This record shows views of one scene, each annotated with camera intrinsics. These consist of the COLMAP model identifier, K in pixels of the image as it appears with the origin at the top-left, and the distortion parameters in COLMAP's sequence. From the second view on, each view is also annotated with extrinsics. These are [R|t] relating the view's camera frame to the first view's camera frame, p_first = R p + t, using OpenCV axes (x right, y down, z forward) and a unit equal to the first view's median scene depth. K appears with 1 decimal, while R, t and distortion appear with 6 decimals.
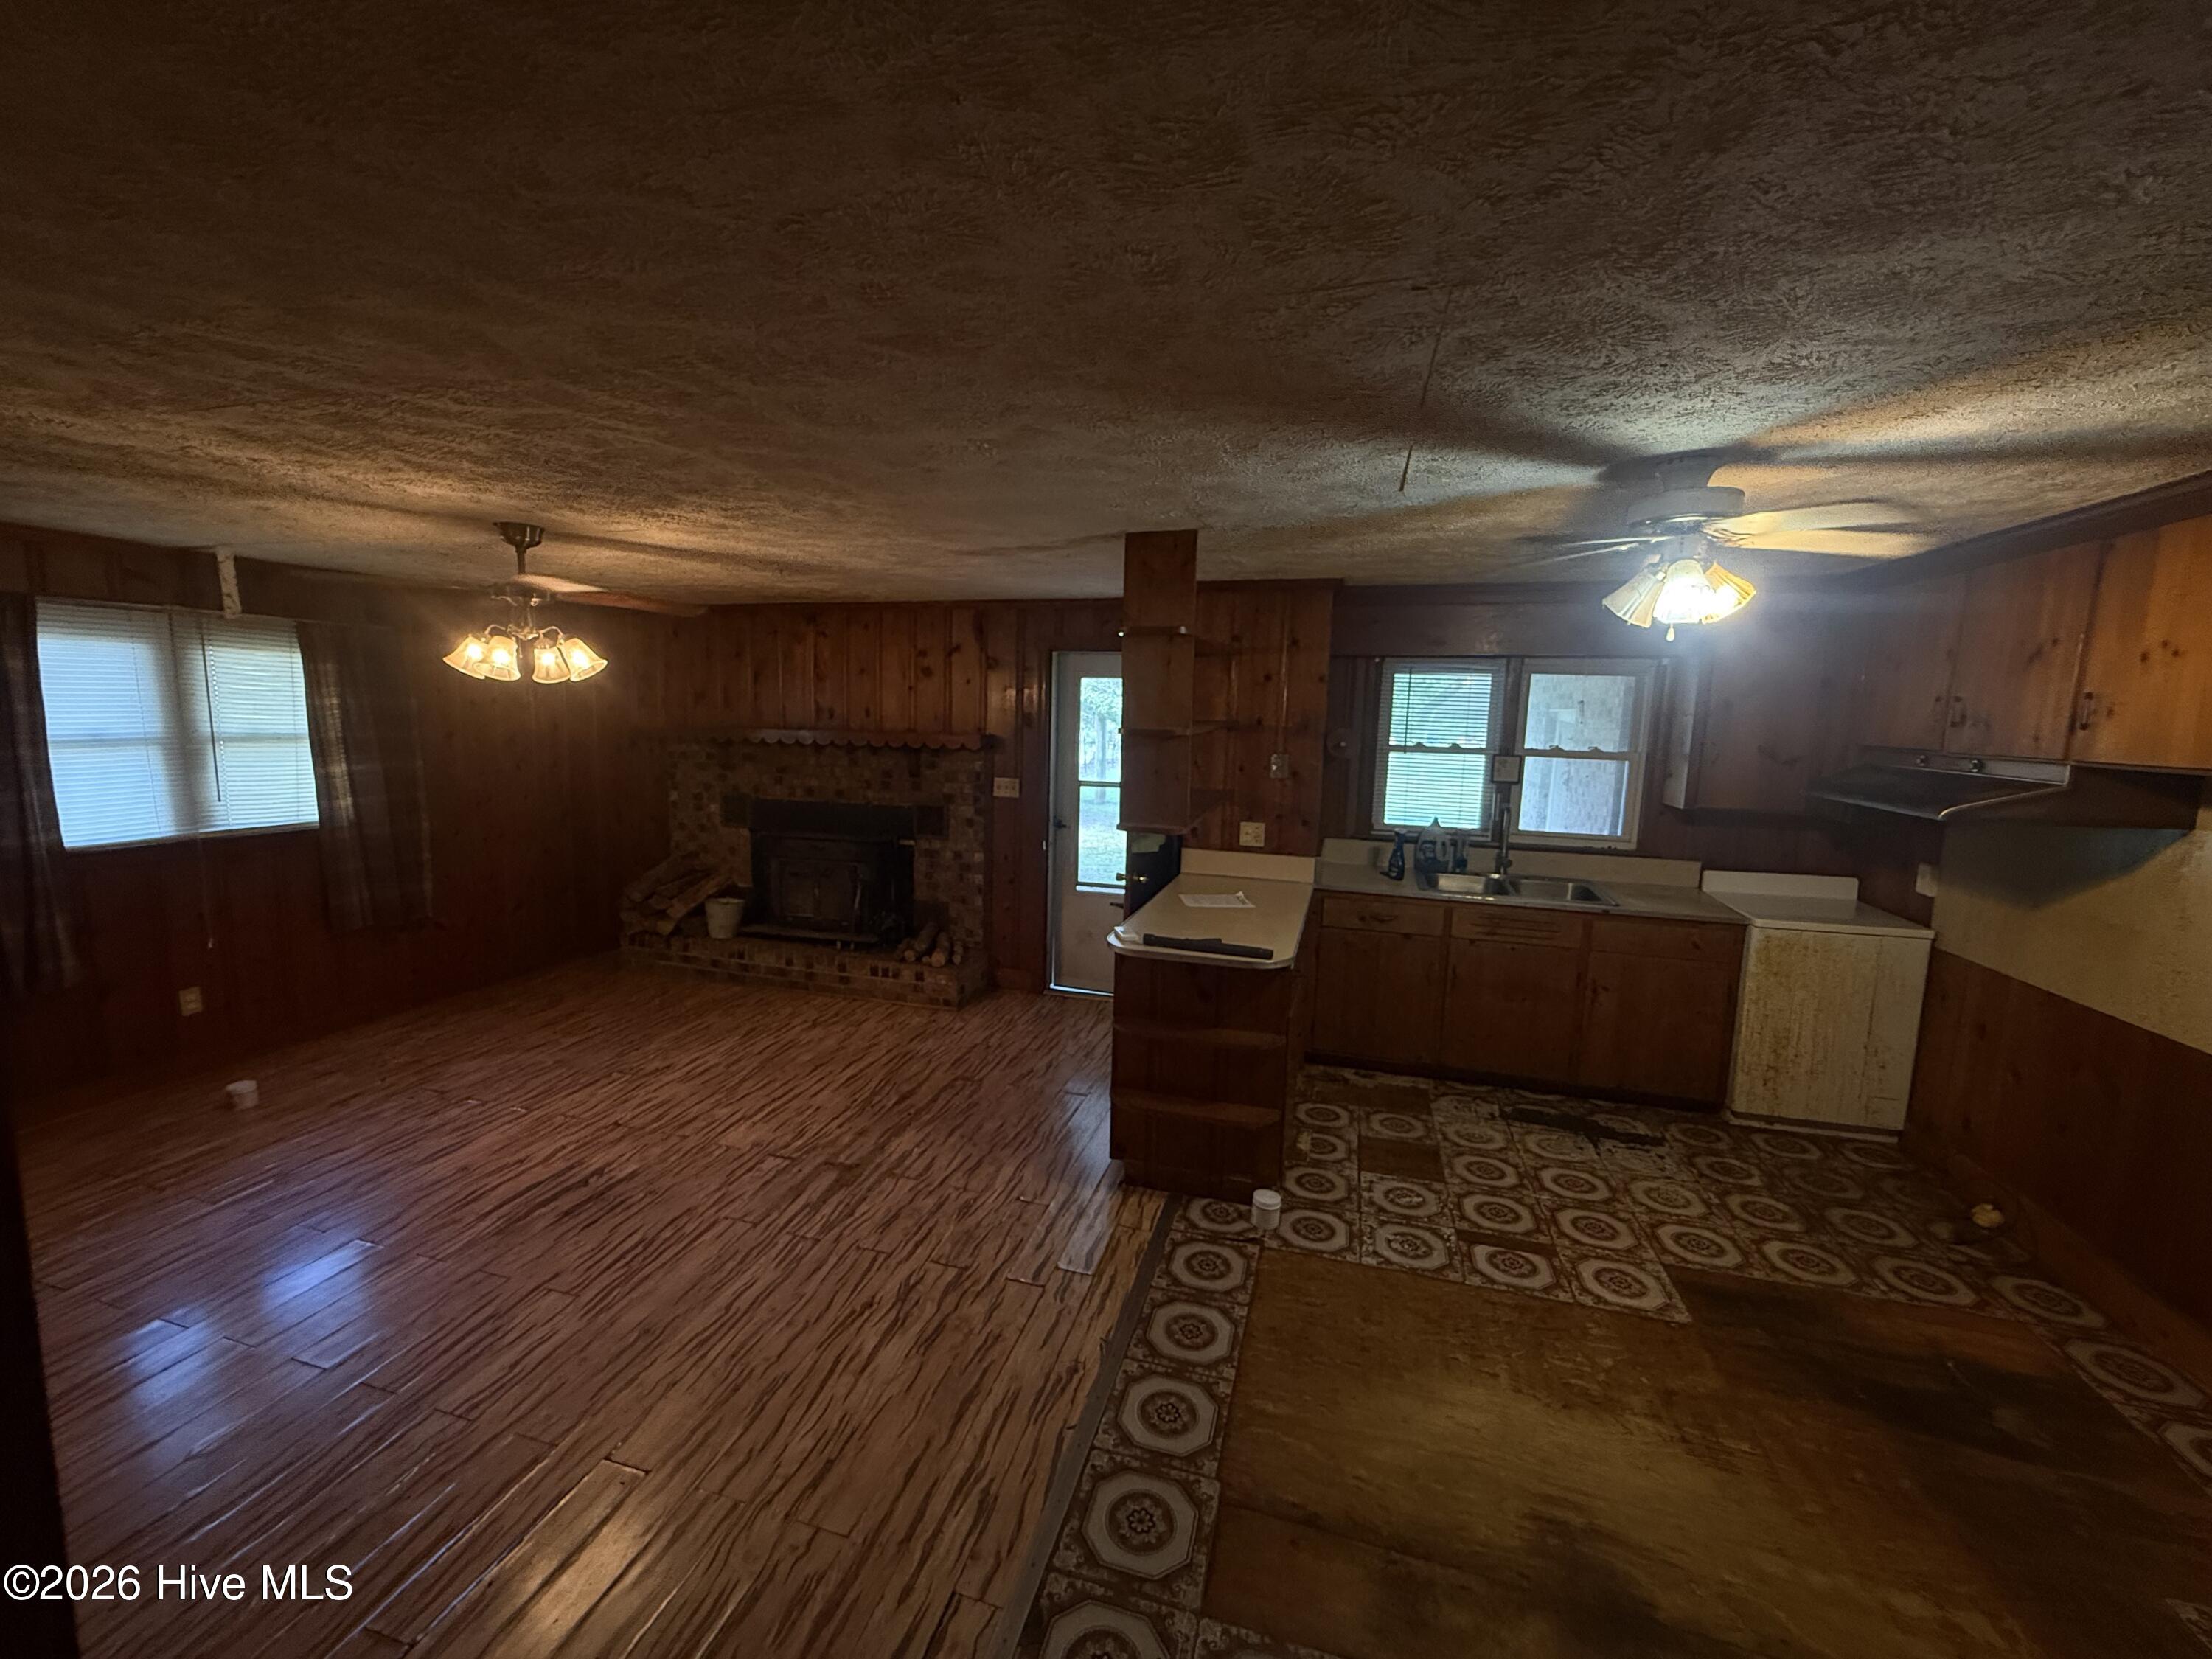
lens RADIAL K [[891.8, 0, 1094.2], [0, 891.8, 831.6], [0, 0, 1]] dist [-0.001082, 0.001018]
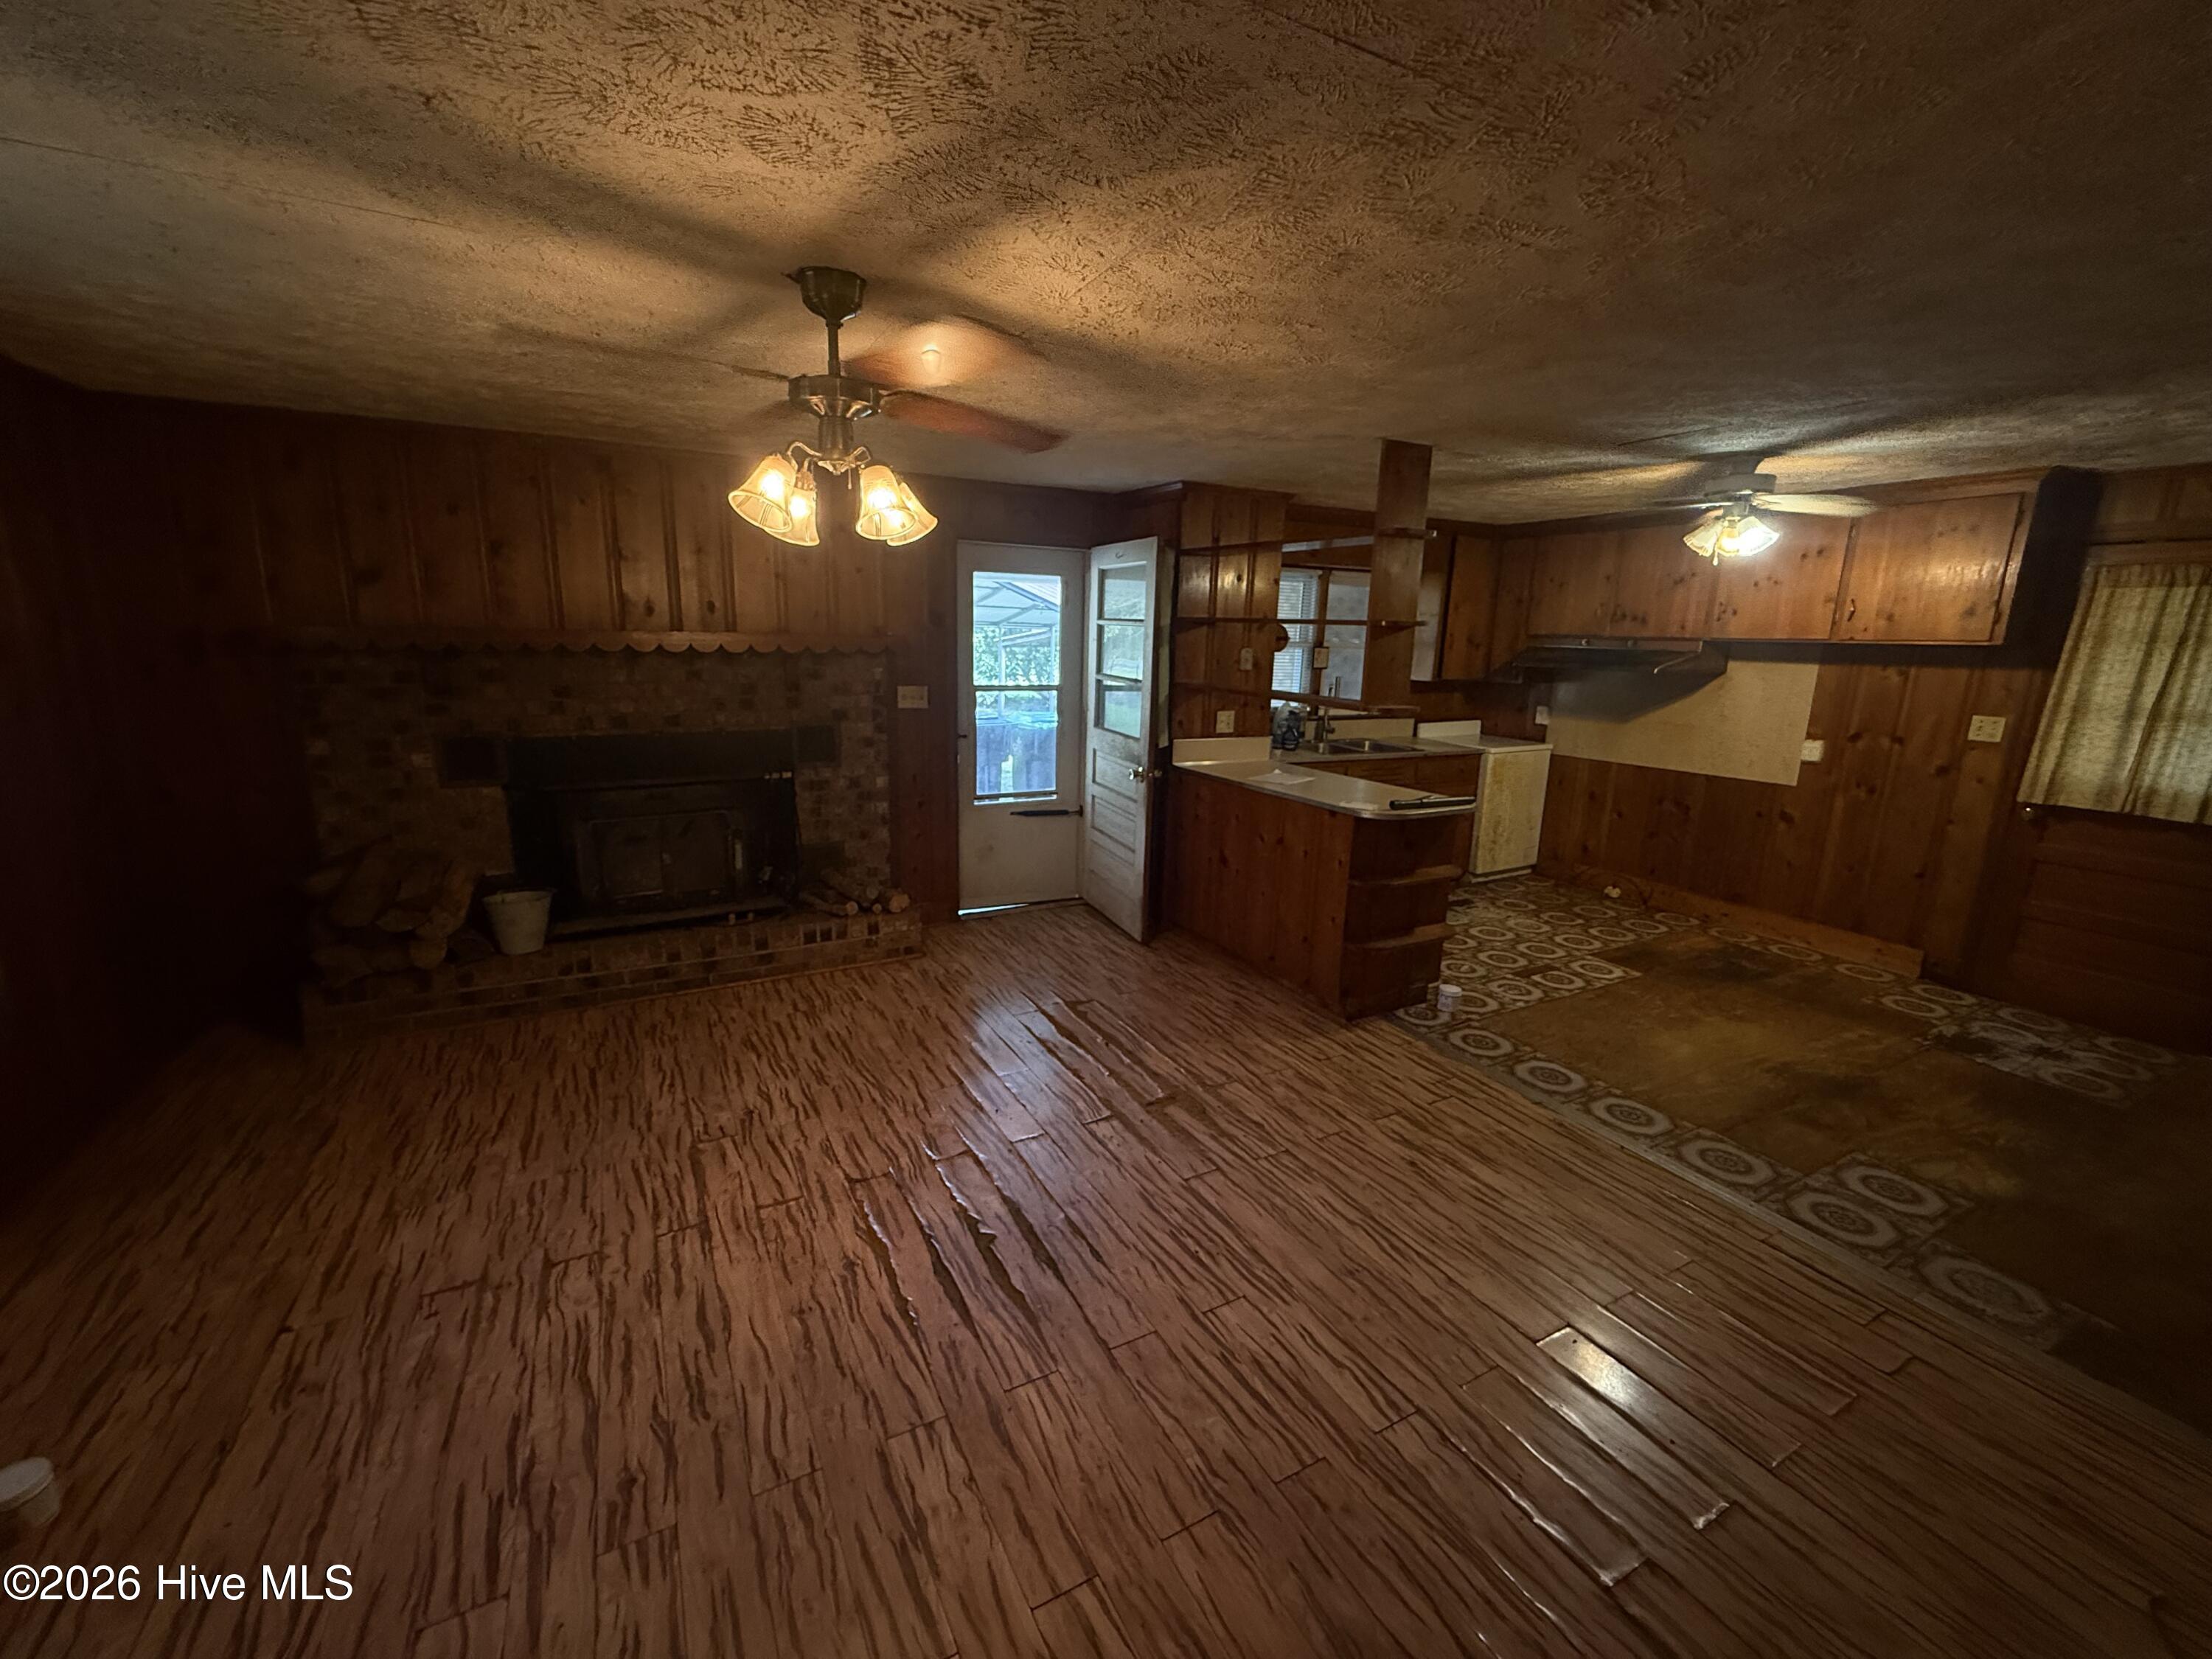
lens RADIAL K [[891.8, 0, 1097.7], [0, 891.8, 829.9], [0, 0, 1]] dist [-0.001082, 0.001018]
pose [[0.712946, -0.156485, 0.683535, -0.843433], [0.089131, 0.987098, 0.133015, -0.030568], [-0.695531, -0.033908, 0.717695, 0.356222]]
